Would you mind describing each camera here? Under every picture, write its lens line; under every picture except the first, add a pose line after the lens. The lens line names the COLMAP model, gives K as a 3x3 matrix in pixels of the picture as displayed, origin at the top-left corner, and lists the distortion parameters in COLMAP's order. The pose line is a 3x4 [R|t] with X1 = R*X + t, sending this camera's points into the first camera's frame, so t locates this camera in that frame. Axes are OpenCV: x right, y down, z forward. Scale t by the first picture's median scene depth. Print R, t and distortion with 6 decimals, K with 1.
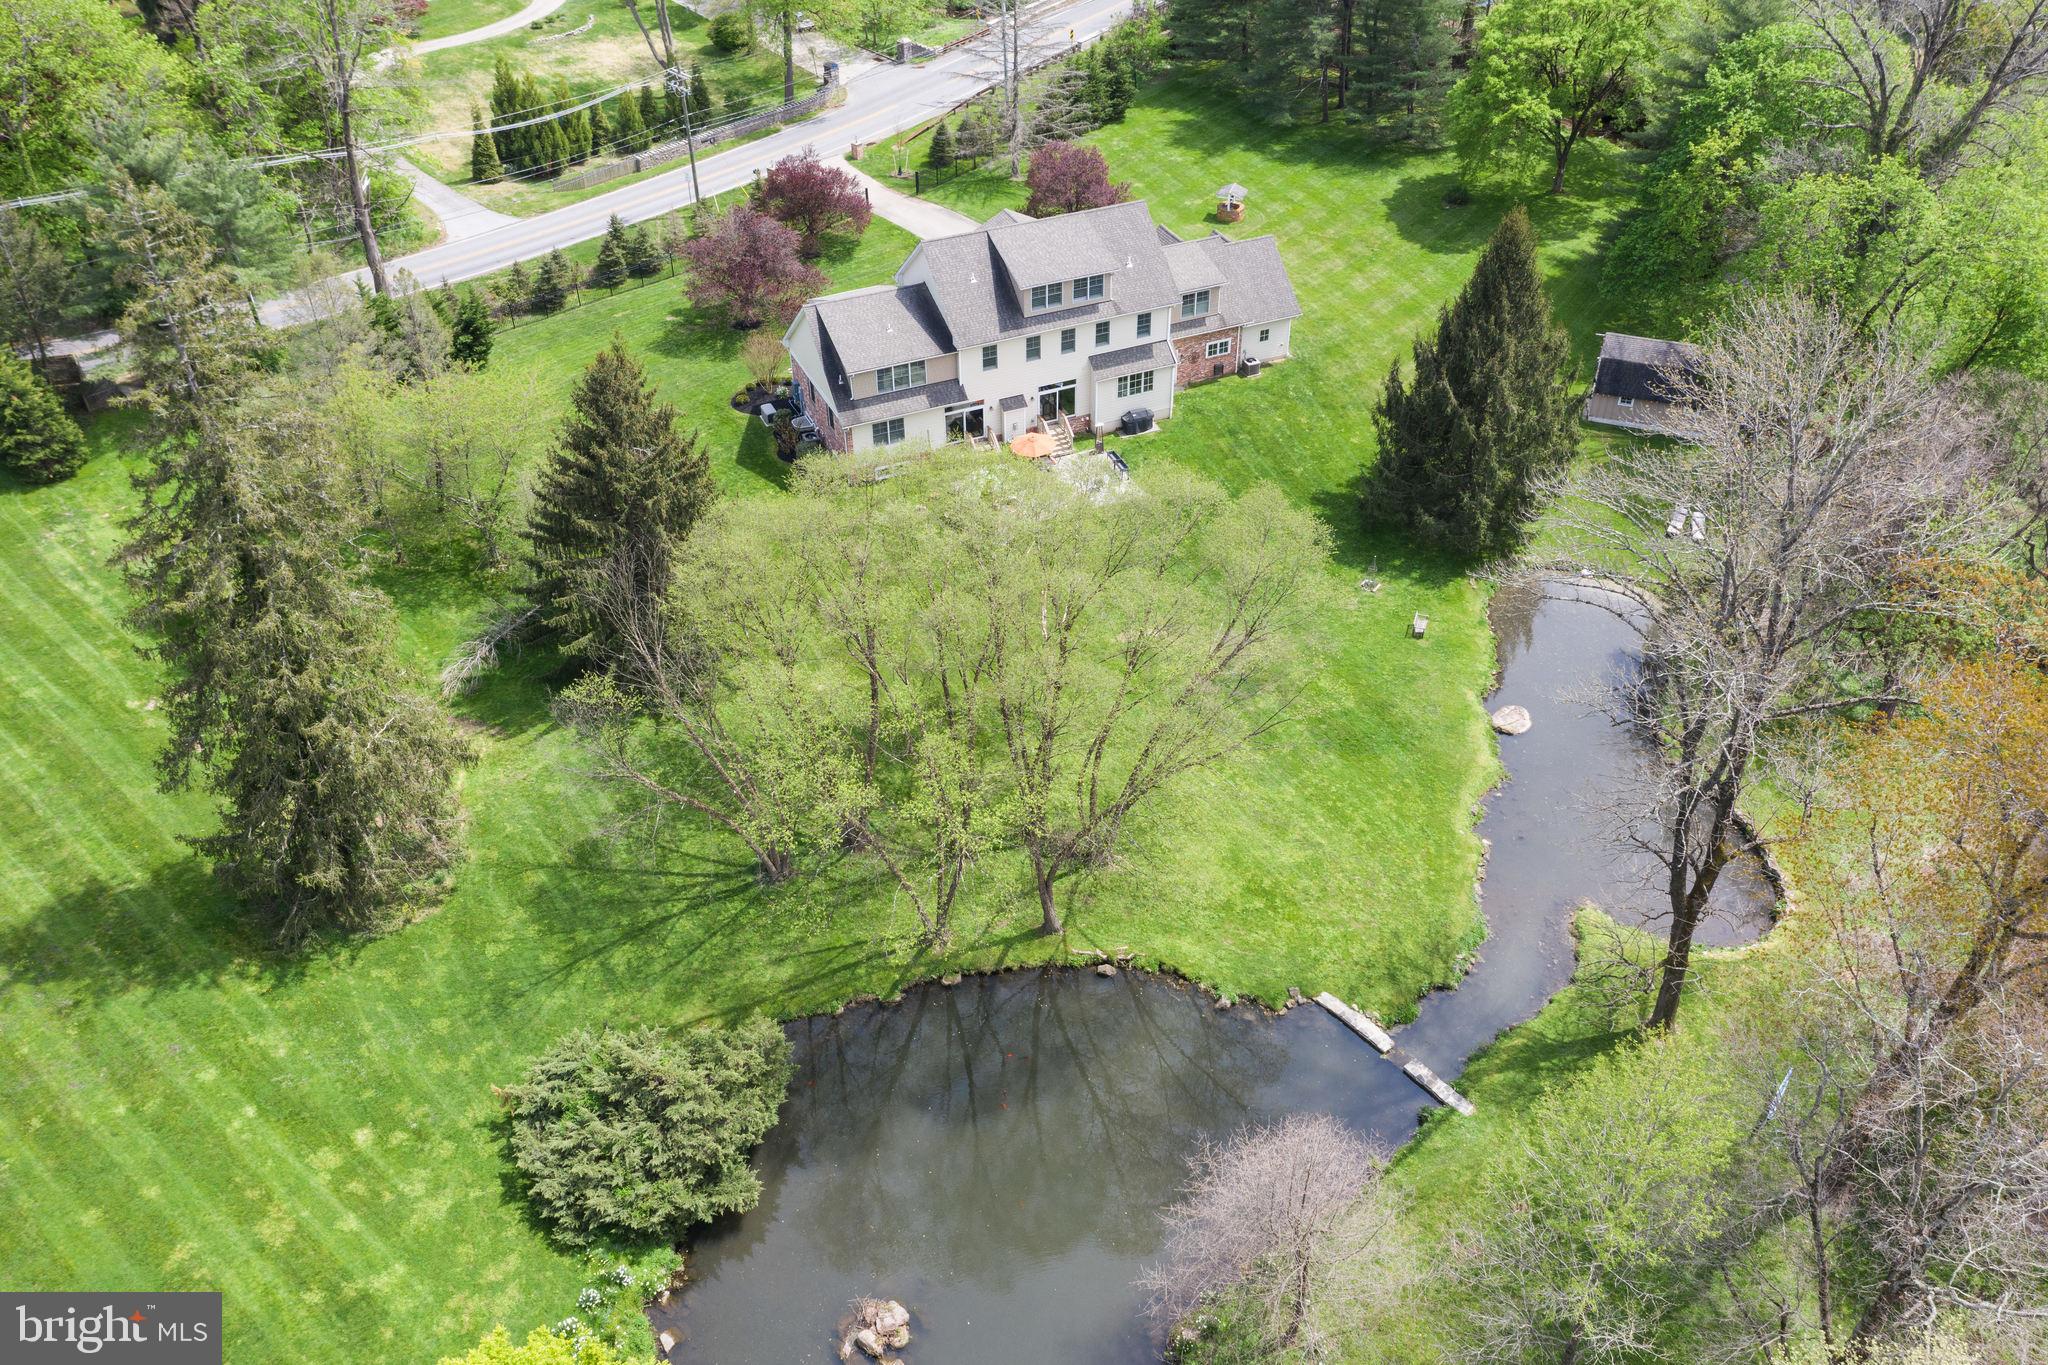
lens RADIAL K [[1610.4, 0, 1019.7], [0, 1610.4, 683.2], [0, 0, 1]] dist [-0.020656, 0.002140]
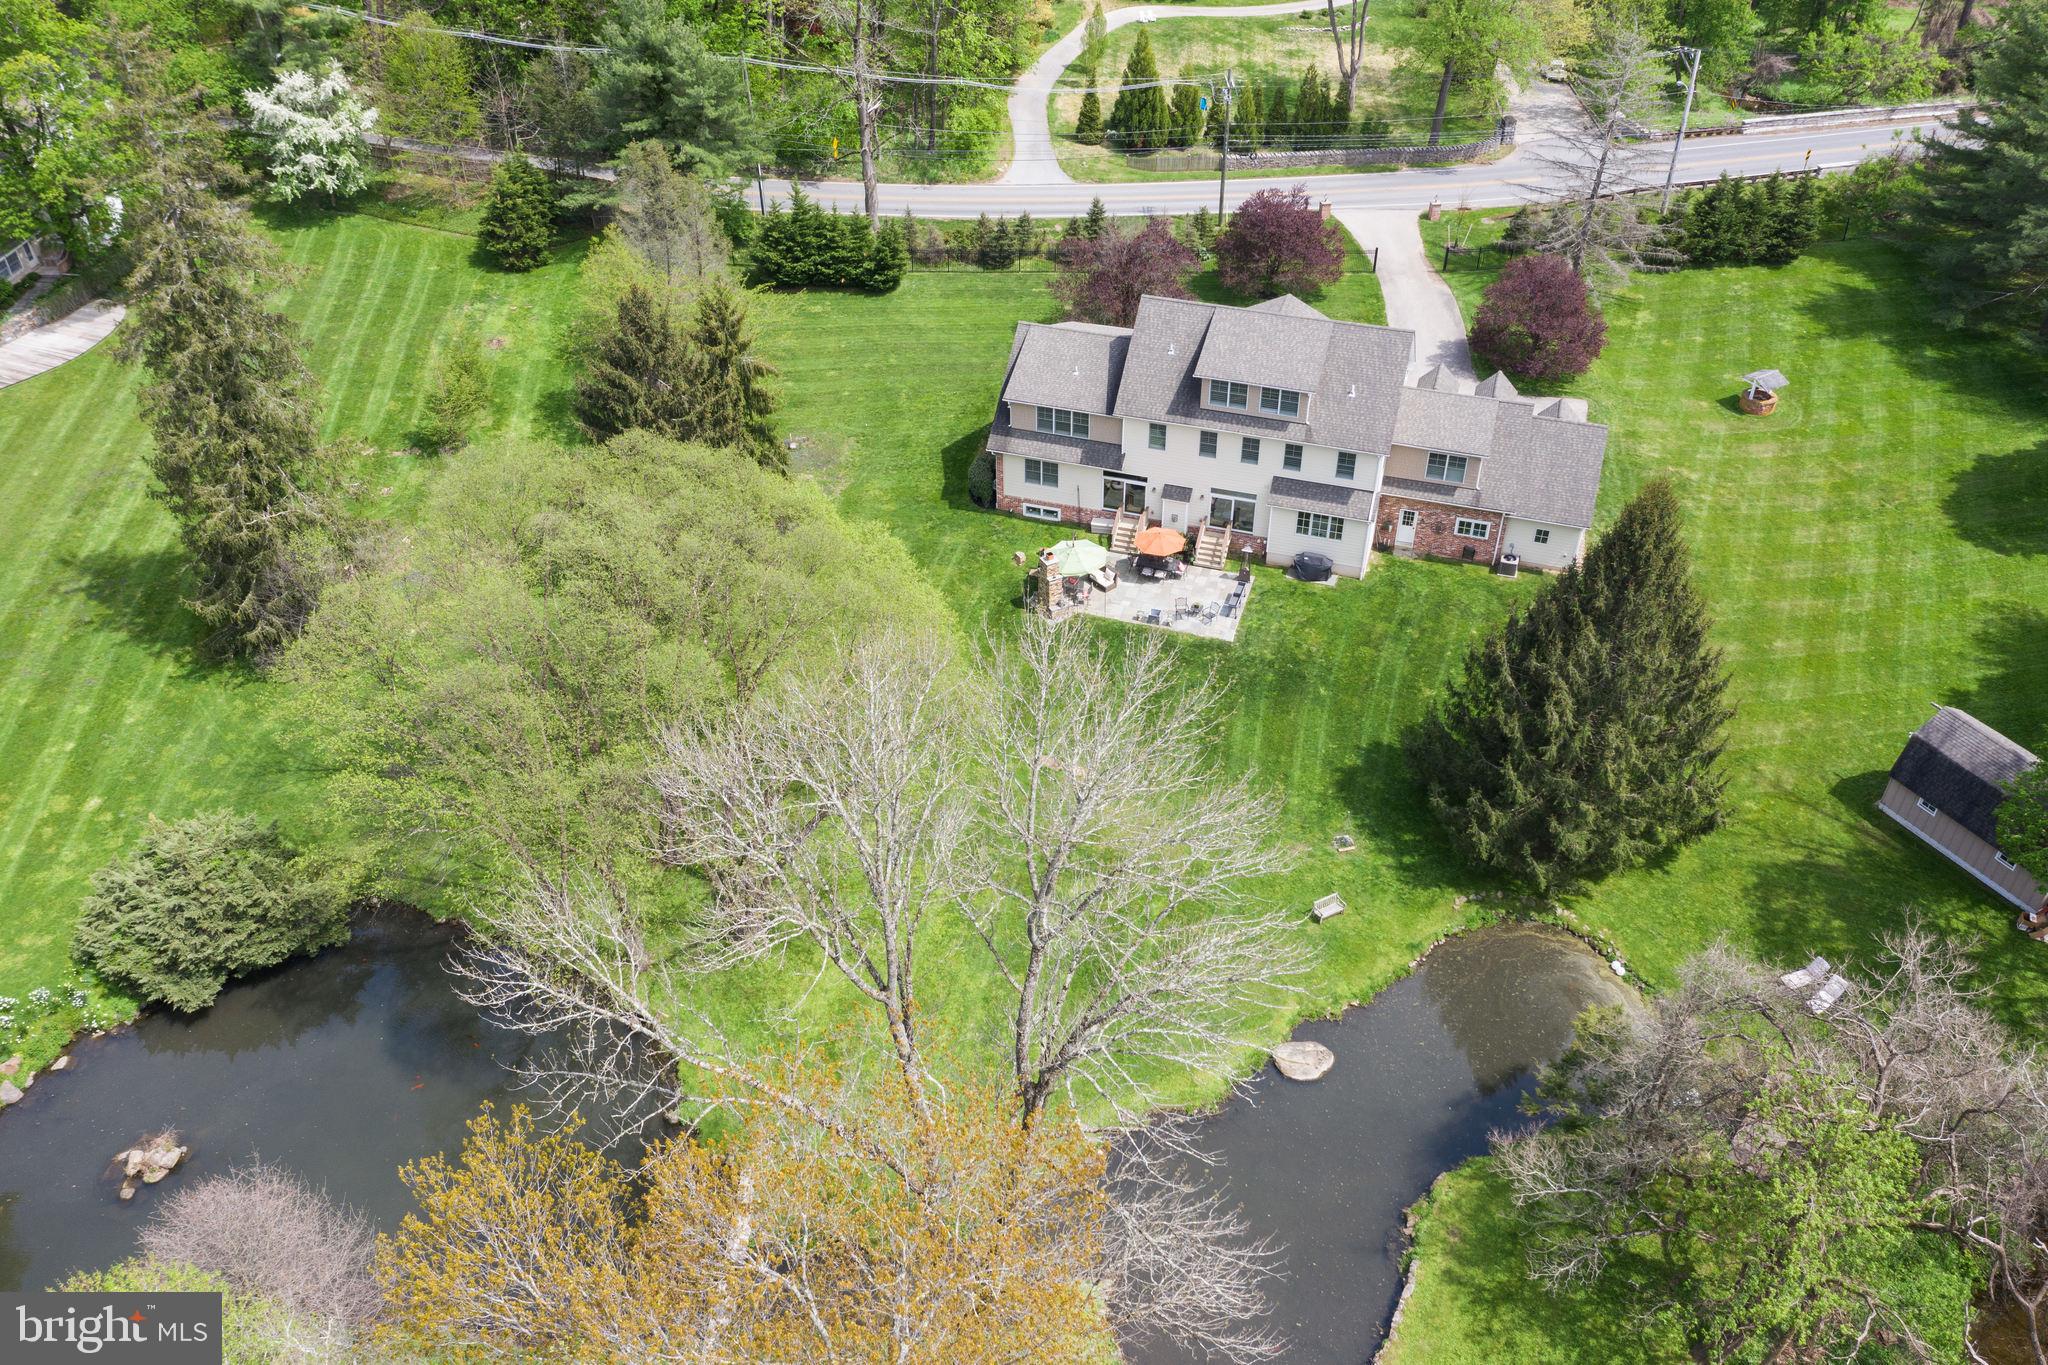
lens RADIAL K [[1607.2, 0, 1019.8], [0, 1607.2, 684.0], [0, 0, 1]] dist [-0.020991, 0.011761]
pose [[0.744905, 0.417648, -0.520275, 0.446308], [-0.414115, 0.900857, 0.130249, -0.157841], [0.523092, 0.118430, 0.844008, 0.198060]]
